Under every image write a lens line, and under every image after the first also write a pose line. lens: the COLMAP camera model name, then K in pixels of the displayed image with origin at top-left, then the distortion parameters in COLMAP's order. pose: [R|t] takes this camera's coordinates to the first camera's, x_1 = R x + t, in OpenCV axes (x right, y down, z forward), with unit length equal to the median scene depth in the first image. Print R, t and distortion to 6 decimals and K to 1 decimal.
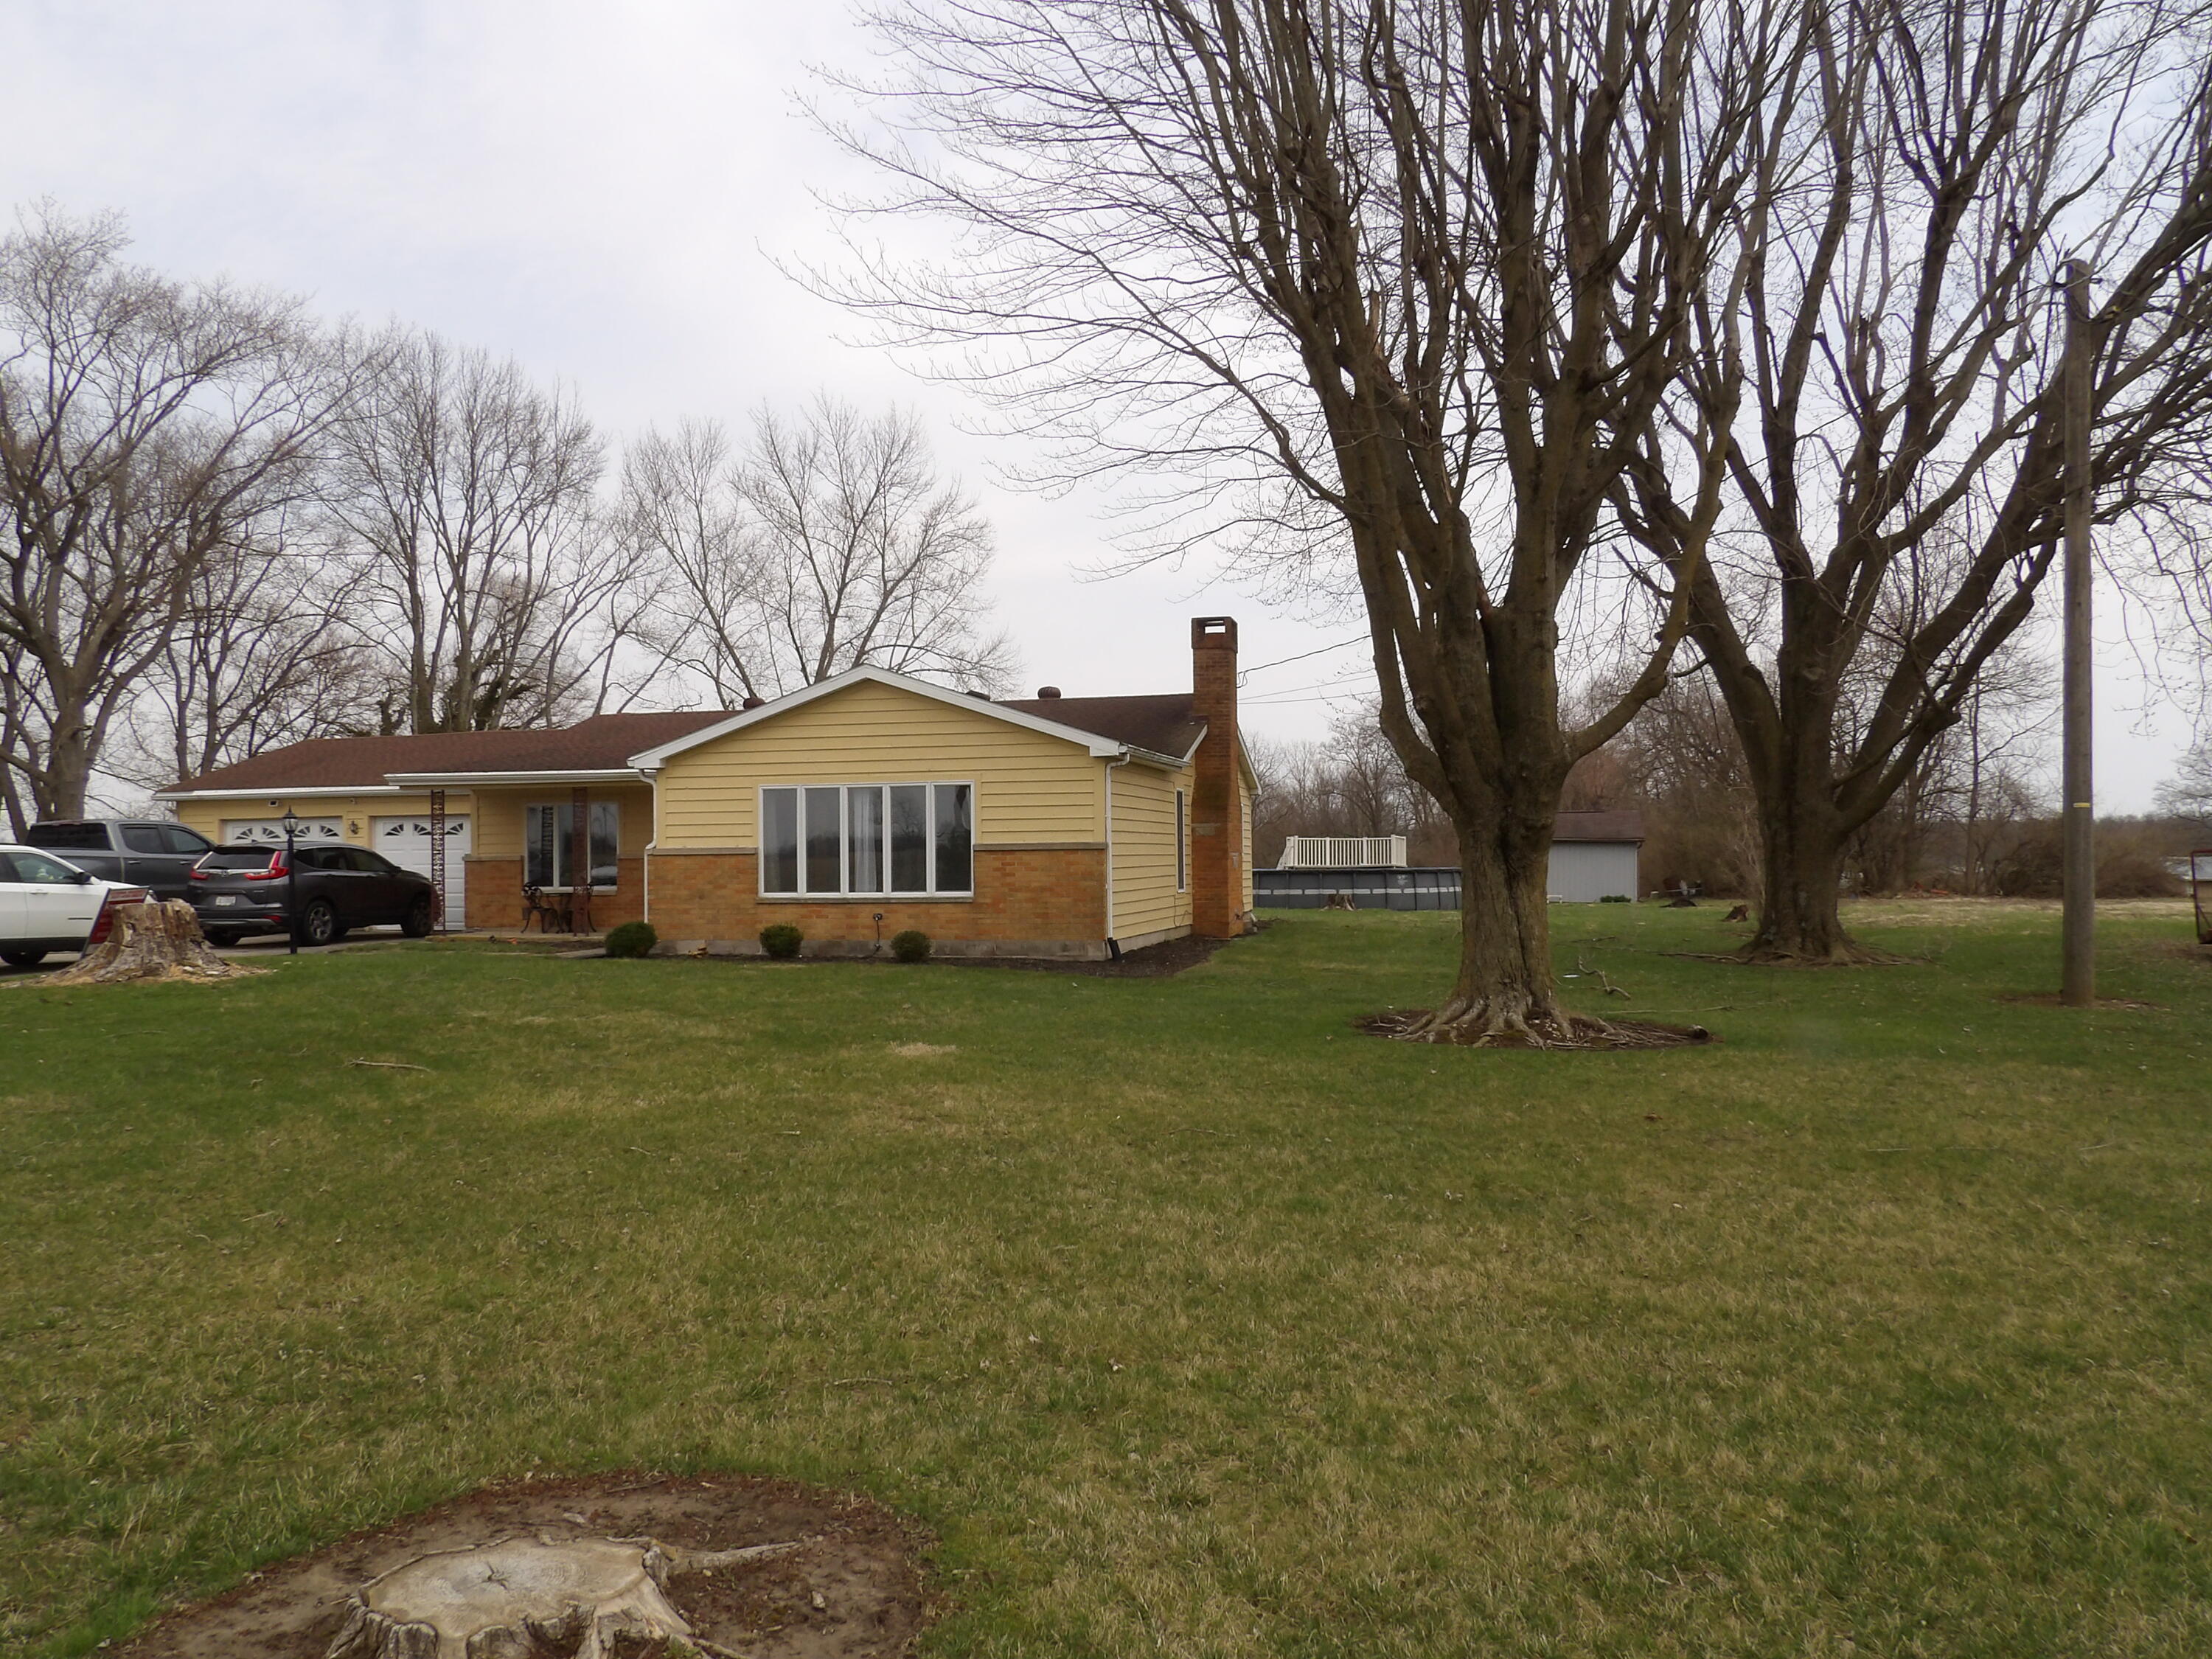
lens RADIAL K [[1586.4, 0, 1102.3], [0, 1586.4, 834.6], [0, 0, 1]] dist [-0.034819, 0.044667]
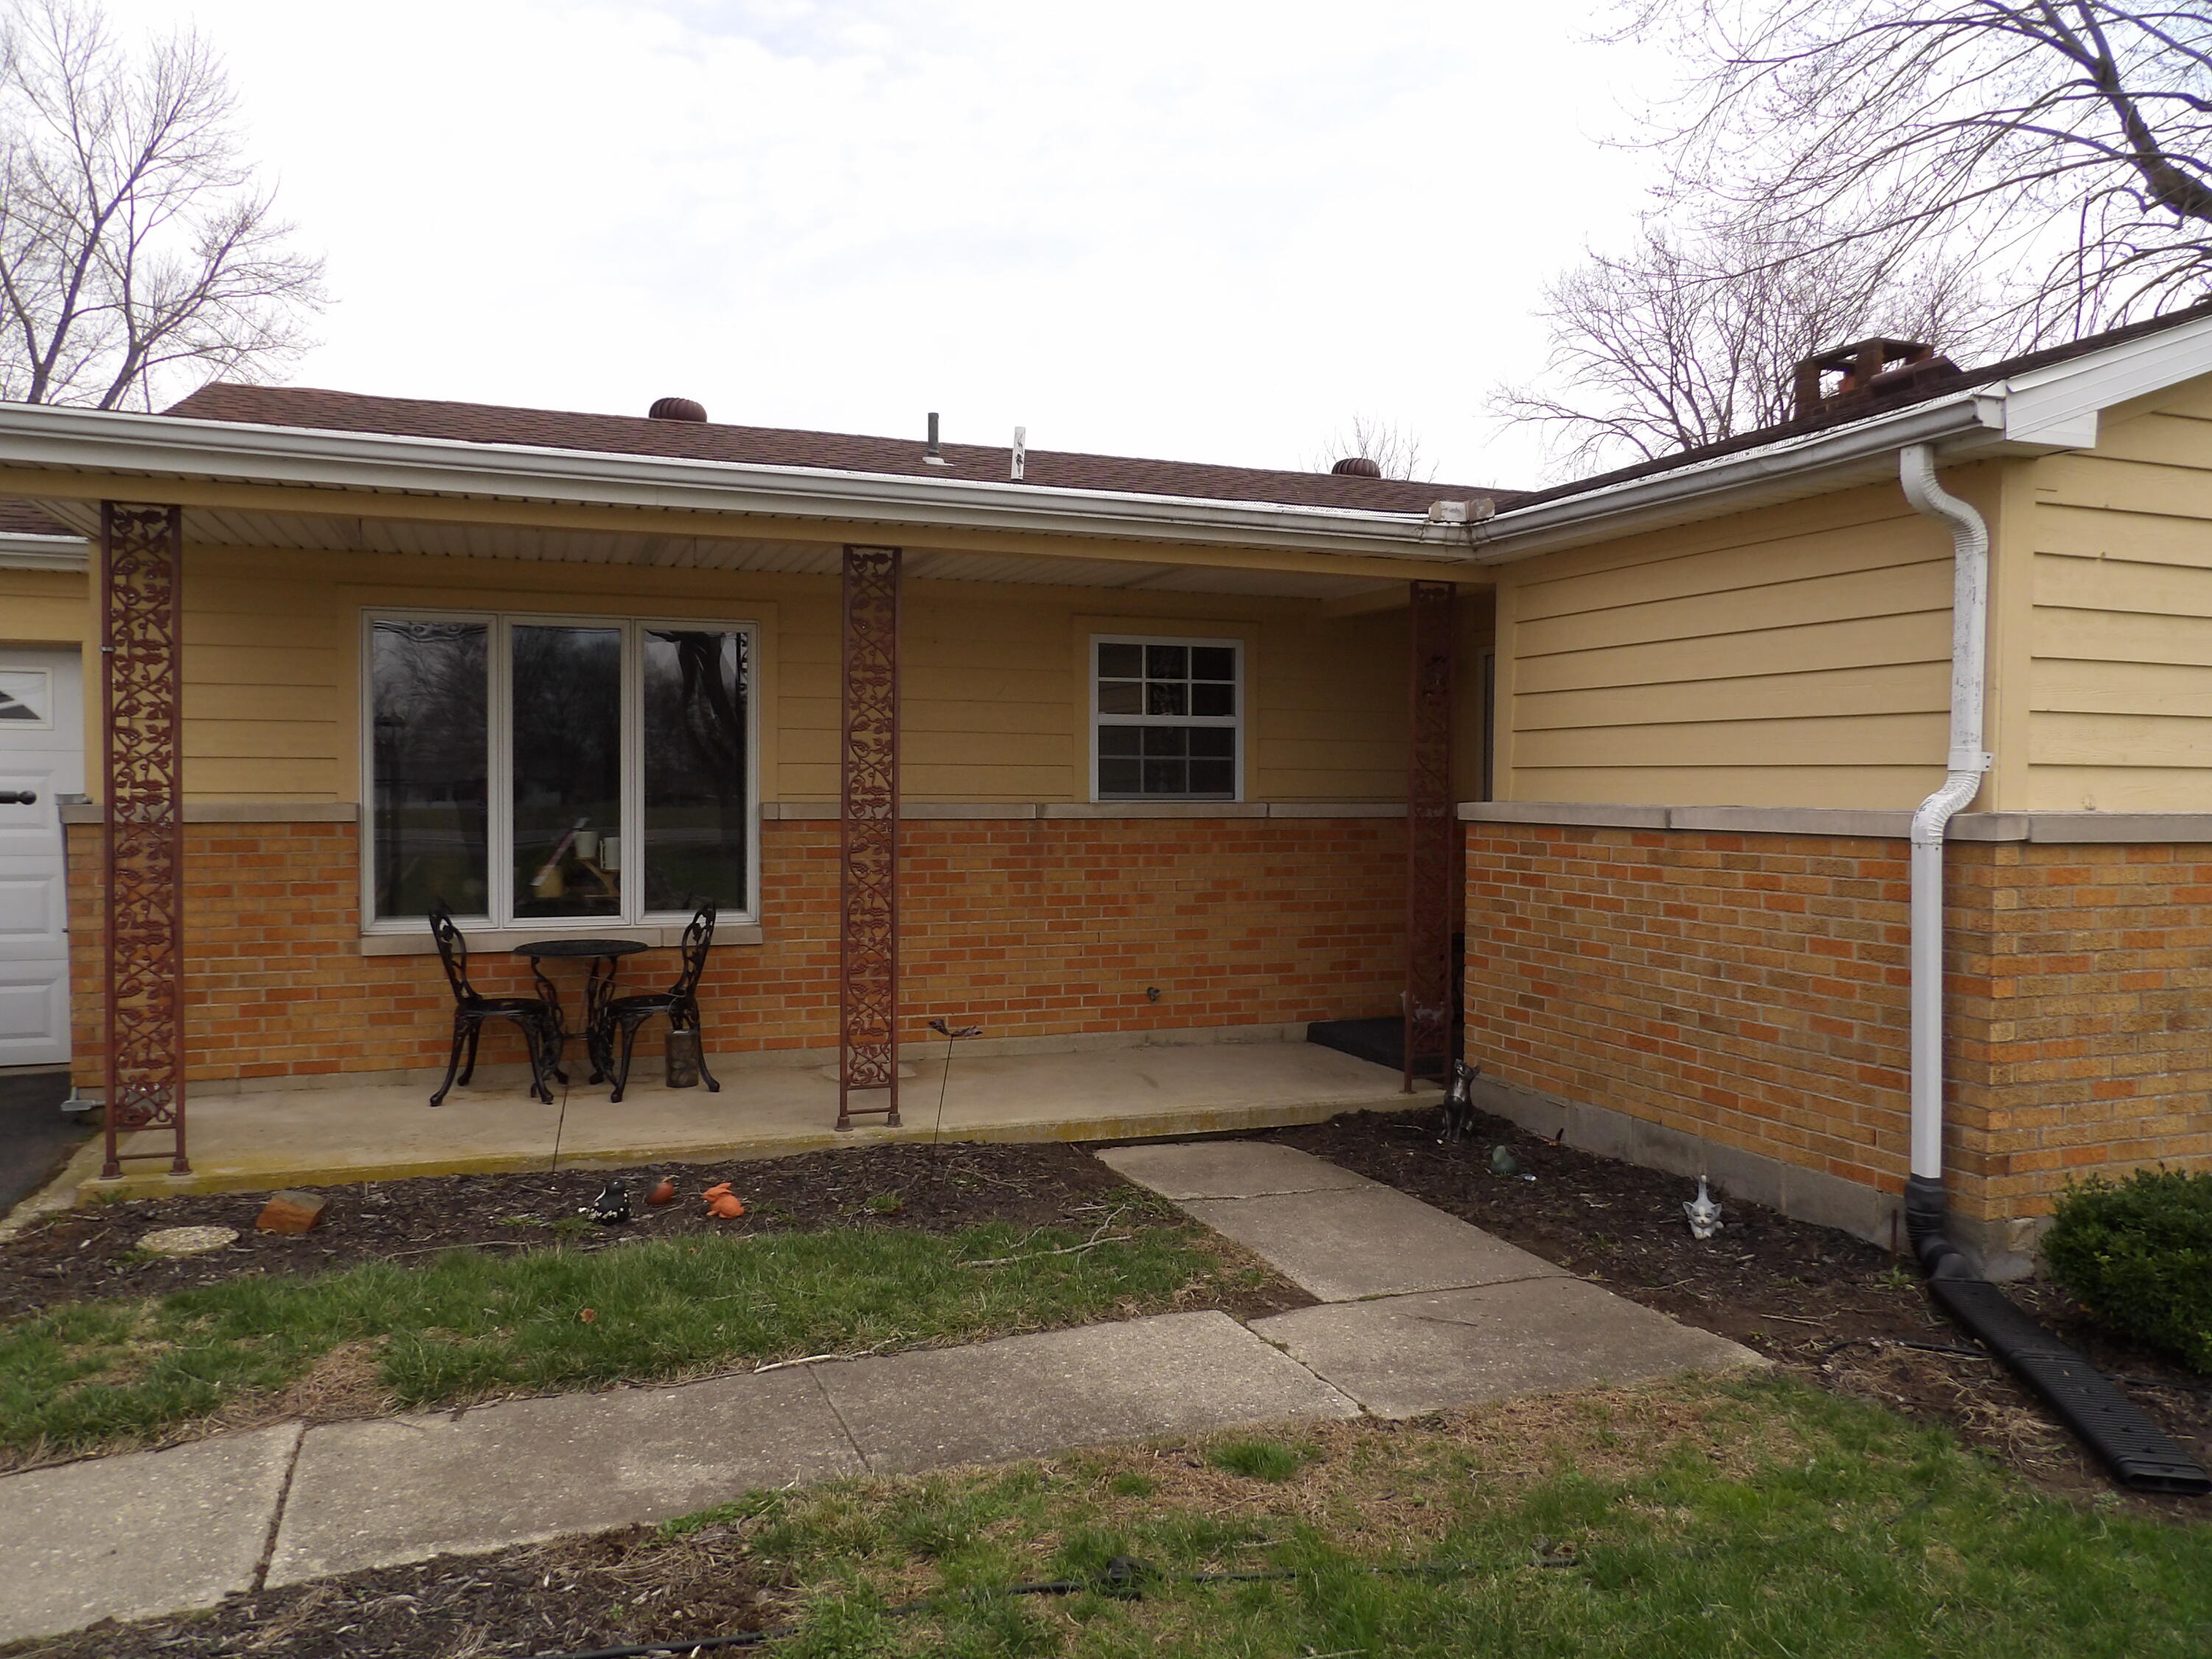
lens RADIAL K [[1586.4, 0, 1110.6], [0, 1586.4, 822.0], [0, 0, 1]] dist [-0.034819, 0.044667]
pose [[0.833100, -0.000704, 0.553122, -0.660353], [-0.023333, 0.999064, 0.036415, 0.005832], [-0.552630, -0.043244, 0.832304, 1.139415]]
